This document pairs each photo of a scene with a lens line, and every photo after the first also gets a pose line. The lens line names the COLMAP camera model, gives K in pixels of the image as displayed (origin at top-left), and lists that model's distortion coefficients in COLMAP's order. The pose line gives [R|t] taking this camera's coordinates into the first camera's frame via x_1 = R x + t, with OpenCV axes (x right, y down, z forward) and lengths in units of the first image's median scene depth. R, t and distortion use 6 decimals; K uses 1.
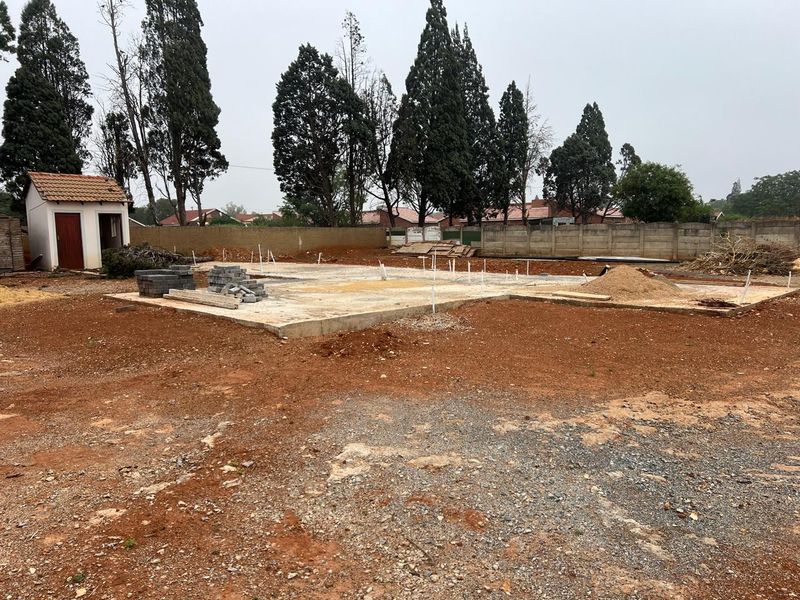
lens RADIAL K [[596.4, 0, 402.0], [0, 596.4, 308.0], [0, 0, 1]] dist [-0.009279, -0.005615]
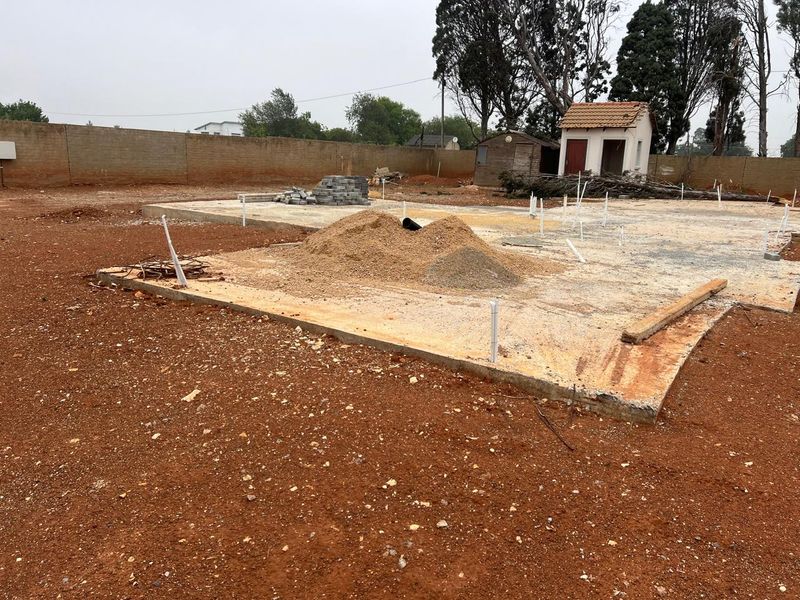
lens RADIAL K [[596.4, 0, 402.0], [0, 596.4, 308.0], [0, 0, 1]] dist [-0.009279, -0.005615]
pose [[0.167384, 0.250219, -0.953610, 0.295391], [-0.155095, 0.961896, 0.225170, -0.034342], [0.973616, 0.110211, 0.199814, 0.295054]]
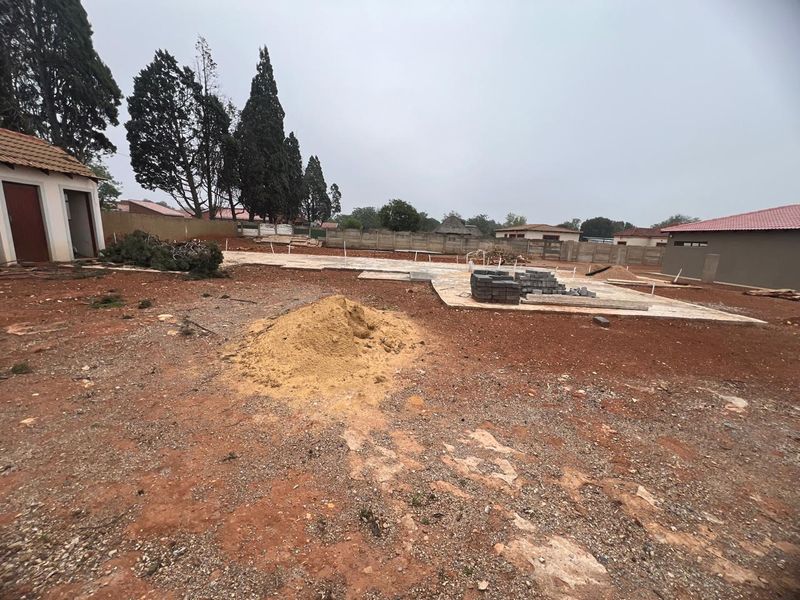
lens RADIAL K [[310.4, 0, 409.3], [0, 310.4, 297.8], [0, 0, 1]] dist [-0.000075, 0.000073]
pose [[0.688807, -0.096803, 0.718453, -0.306509], [0.028230, 0.993874, 0.106848, -0.030315], [-0.724395, -0.053316, 0.687320, 0.238699]]
